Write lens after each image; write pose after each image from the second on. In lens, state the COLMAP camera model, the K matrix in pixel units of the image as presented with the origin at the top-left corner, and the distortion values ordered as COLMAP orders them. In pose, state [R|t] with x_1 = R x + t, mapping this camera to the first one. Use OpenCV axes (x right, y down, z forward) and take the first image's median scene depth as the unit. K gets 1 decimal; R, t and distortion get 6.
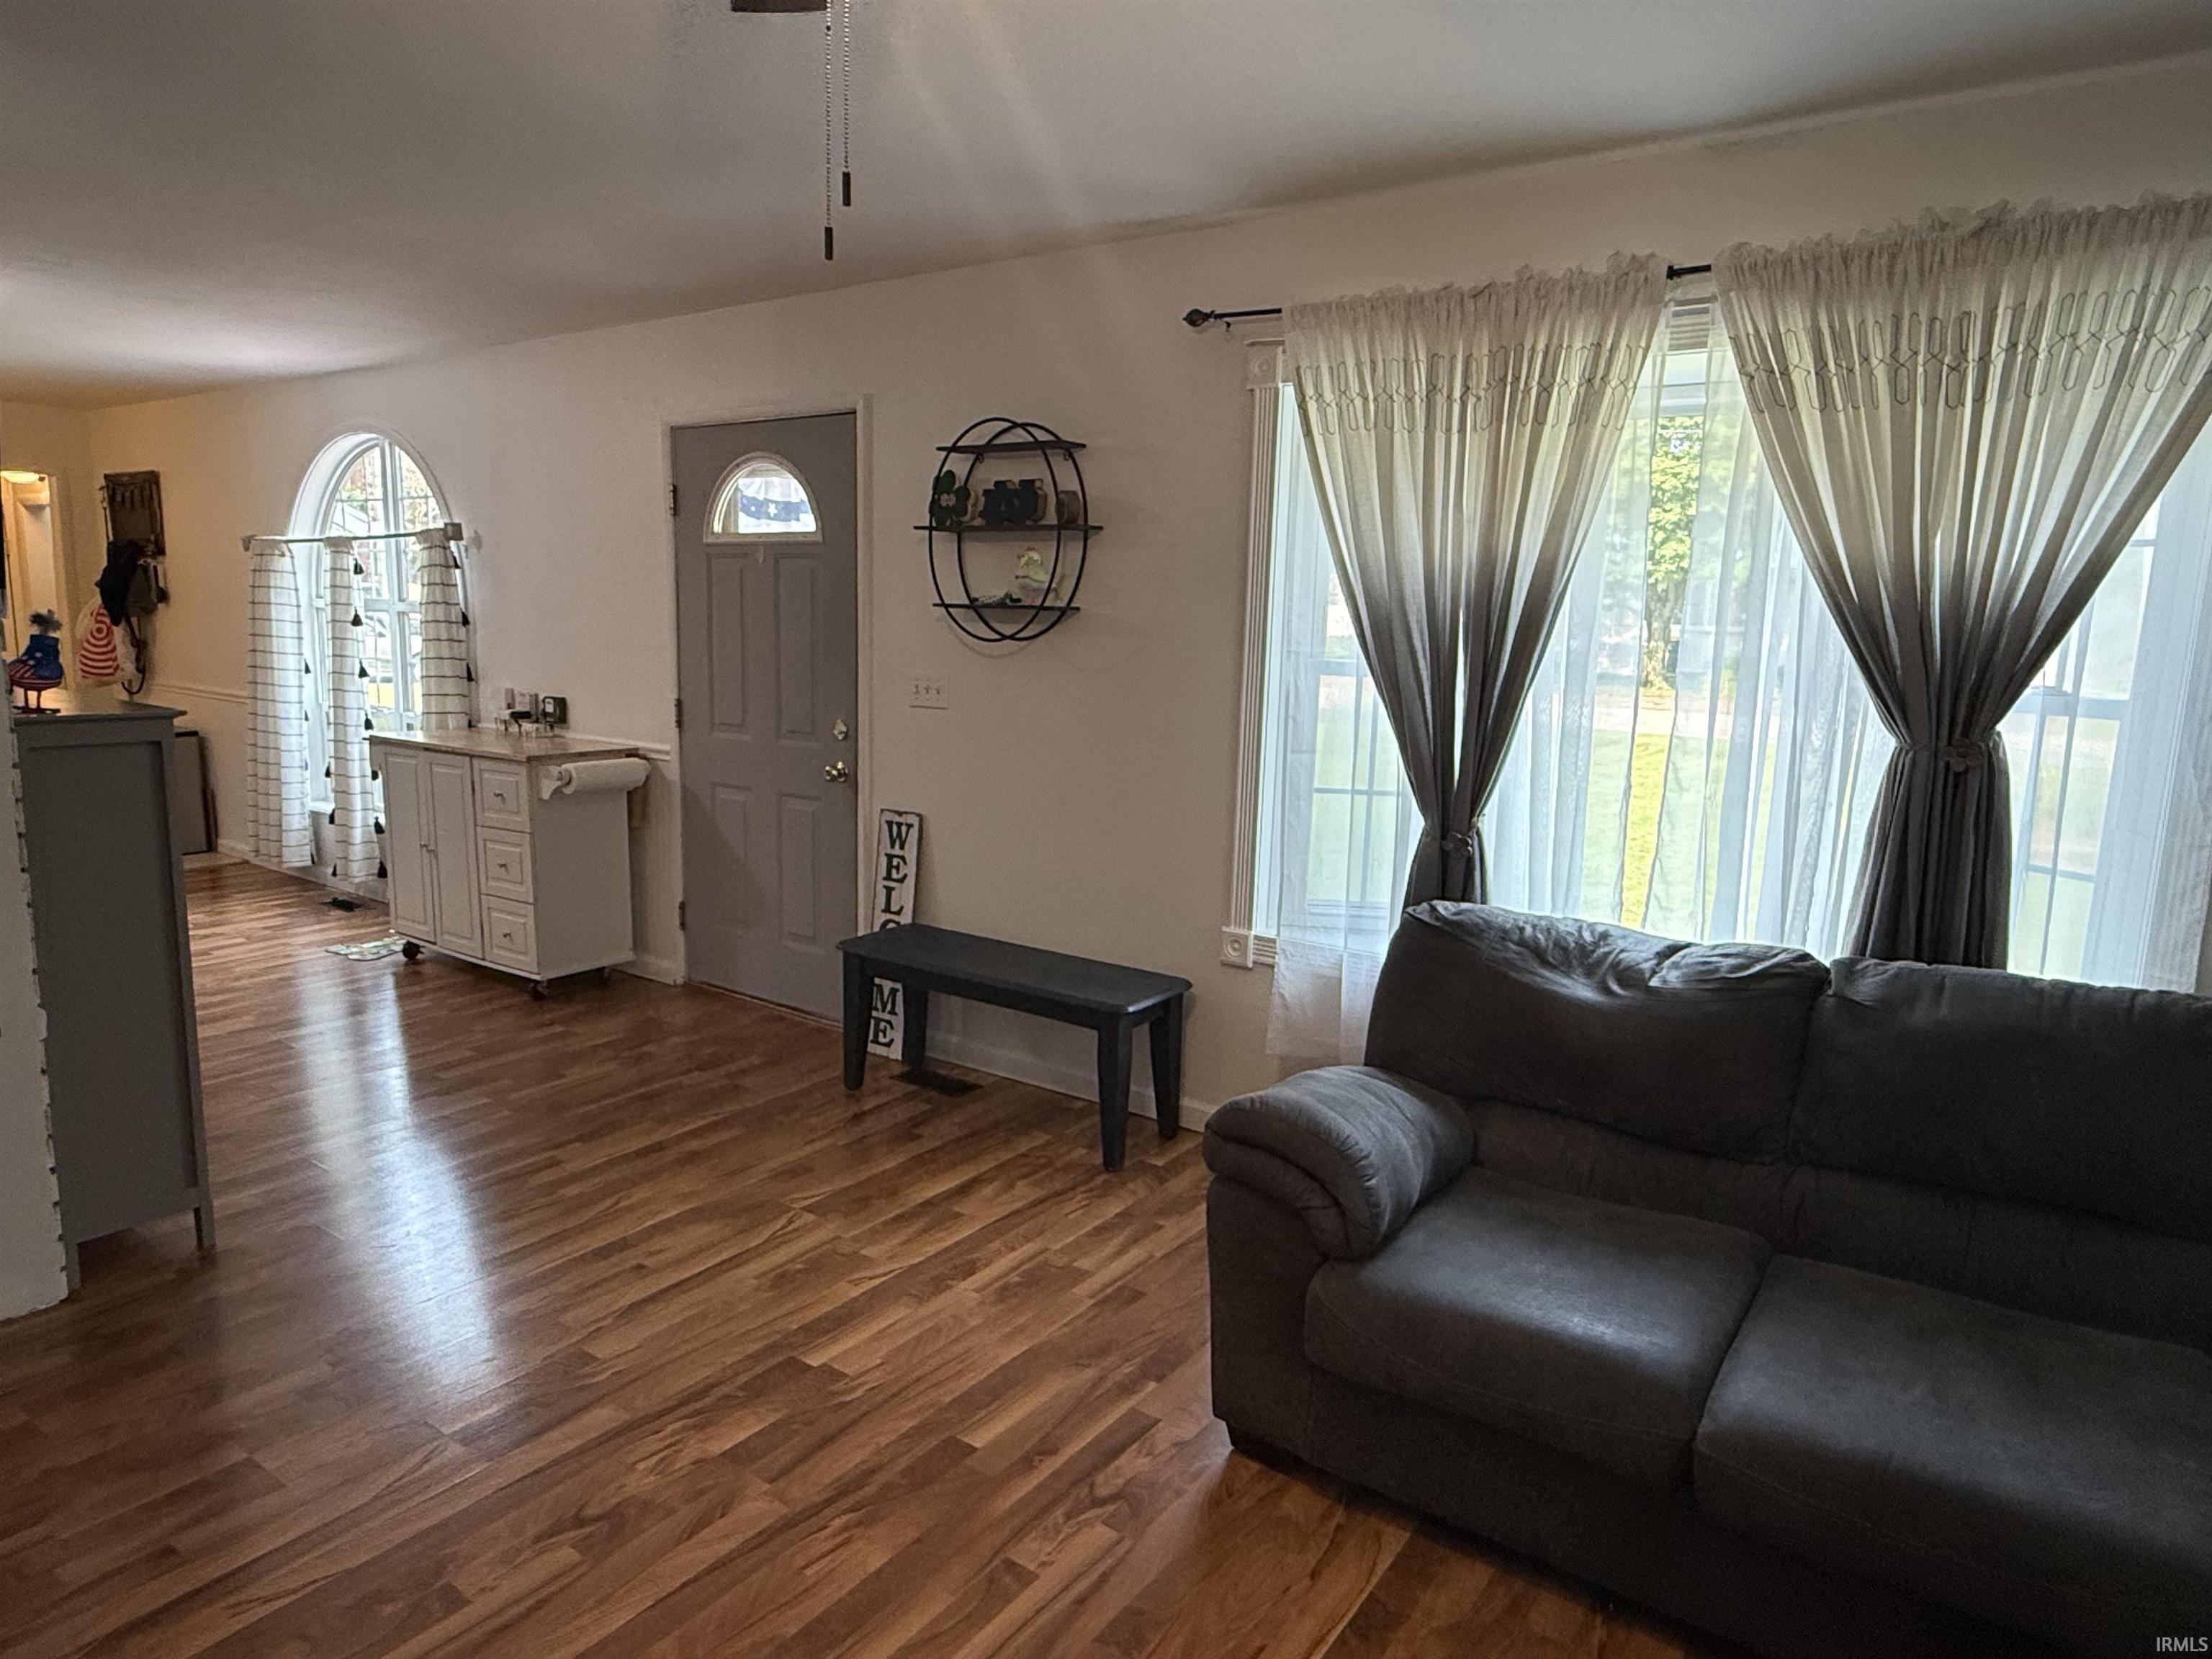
lens RADIAL K [[1342.1, 0, 1109.9], [0, 1342.1, 830.2], [0, 0, 1]] dist [-0.011201, -0.005571]
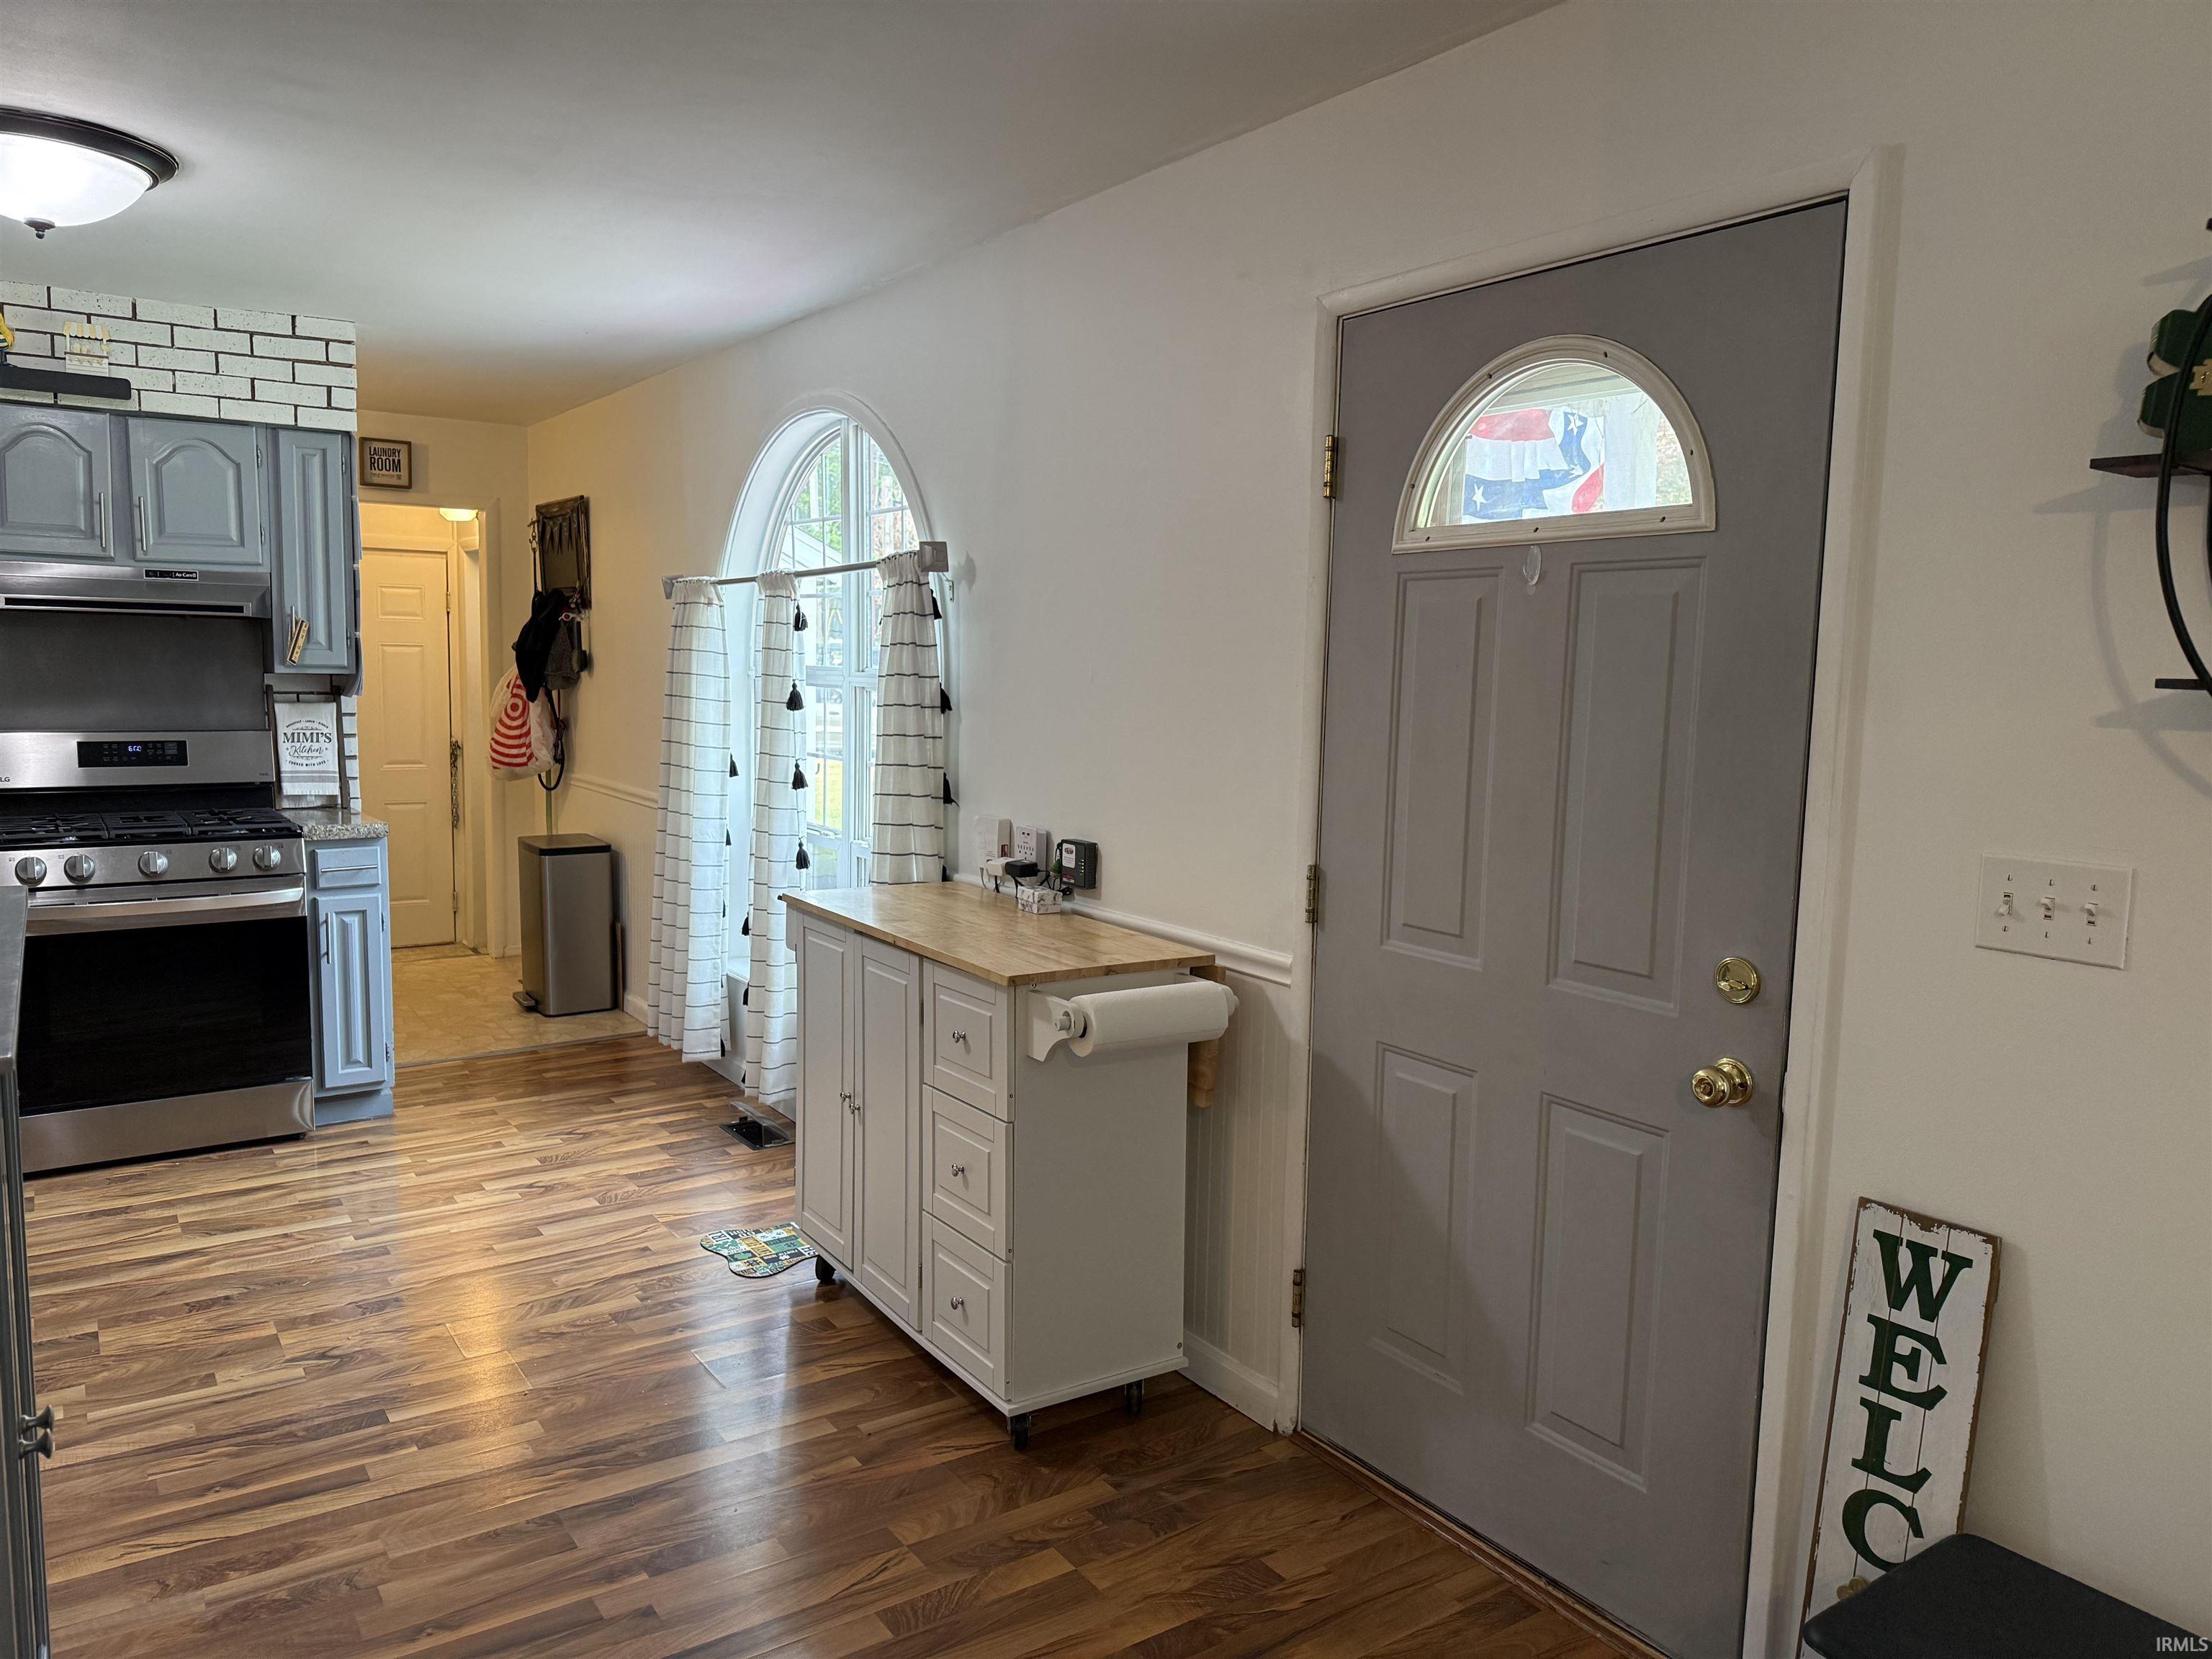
lens RADIAL K [[1561.6, 0, 1100.4], [0, 1561.6, 836.8], [0, 0, 1]] dist [0.036782, -0.026763]
pose [[0.935962, 0.032554, -0.350592, -0.192827], [-0.052966, 0.997404, -0.048789, -0.075959], [0.348094, 0.064234, 0.935257, 0.426261]]
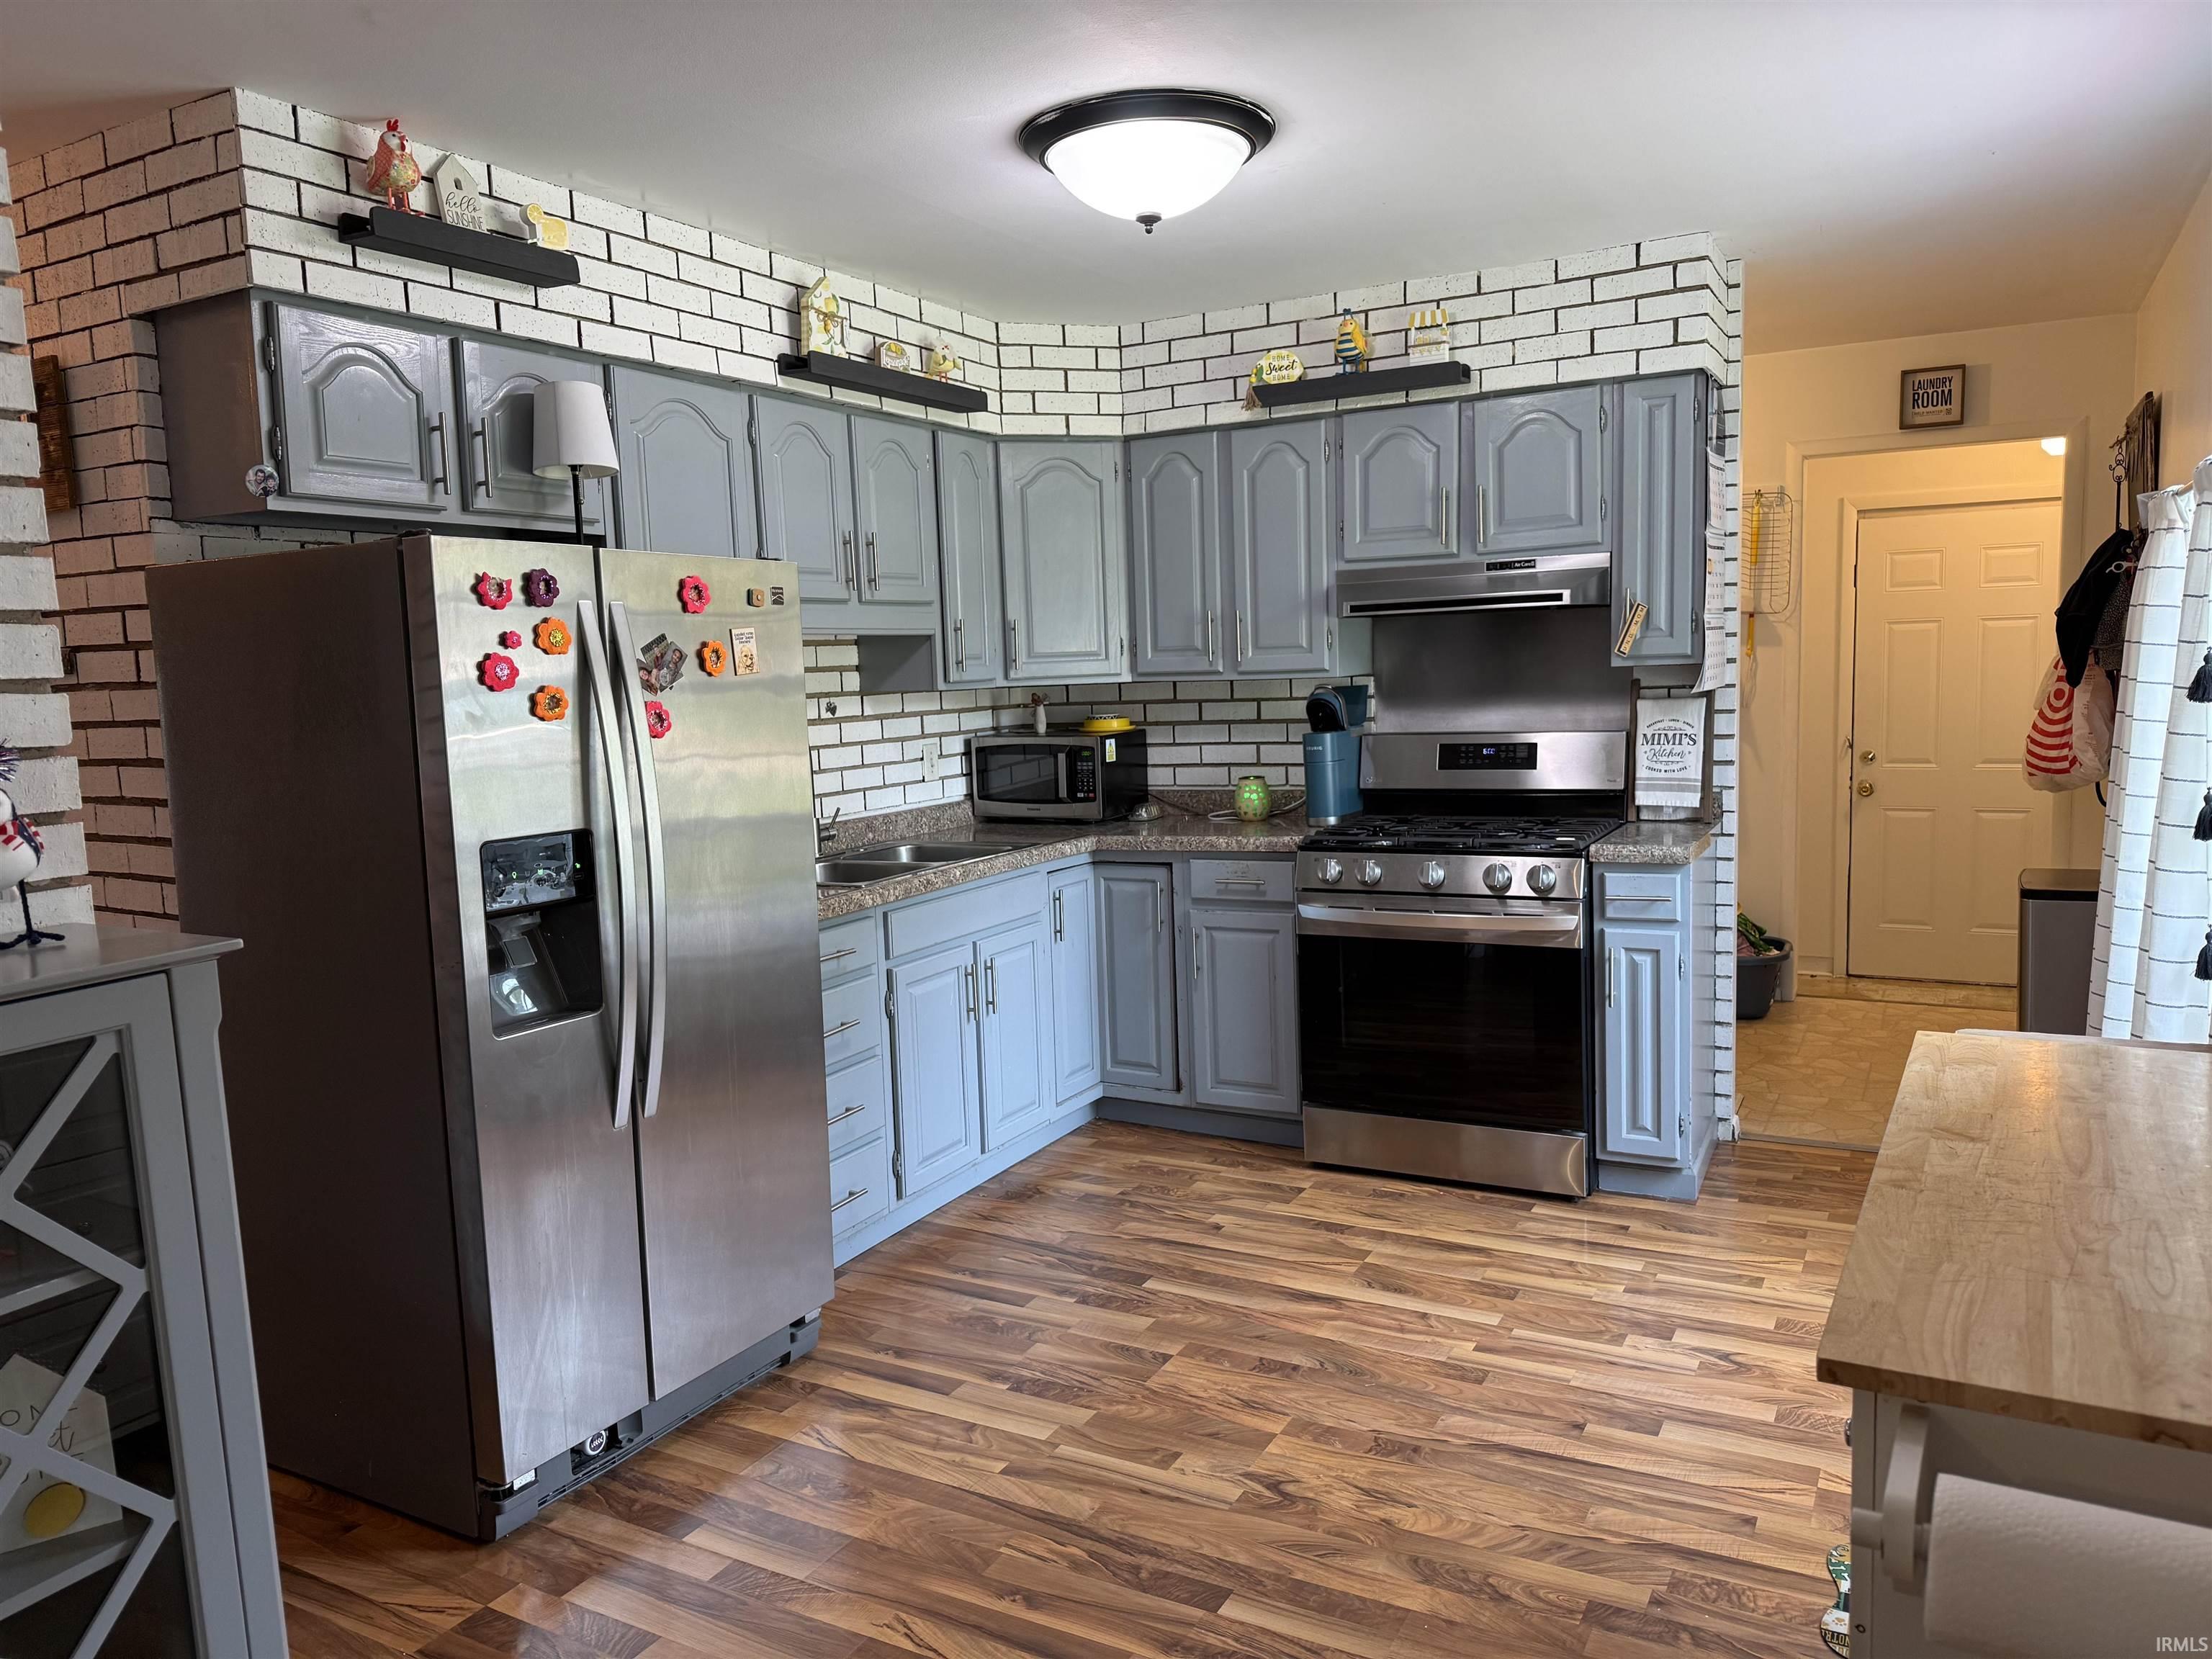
lens RADIAL K [[1561.6, 0, 1108.9], [0, 1561.6, 839.3], [0, 0, 1]] dist [0.036782, -0.026763]
pose [[0.113536, 0.085454, -0.989852, -0.199142], [-0.122738, 0.989869, 0.071377, -0.132812], [0.985923, 0.113389, 0.122875, 0.796915]]
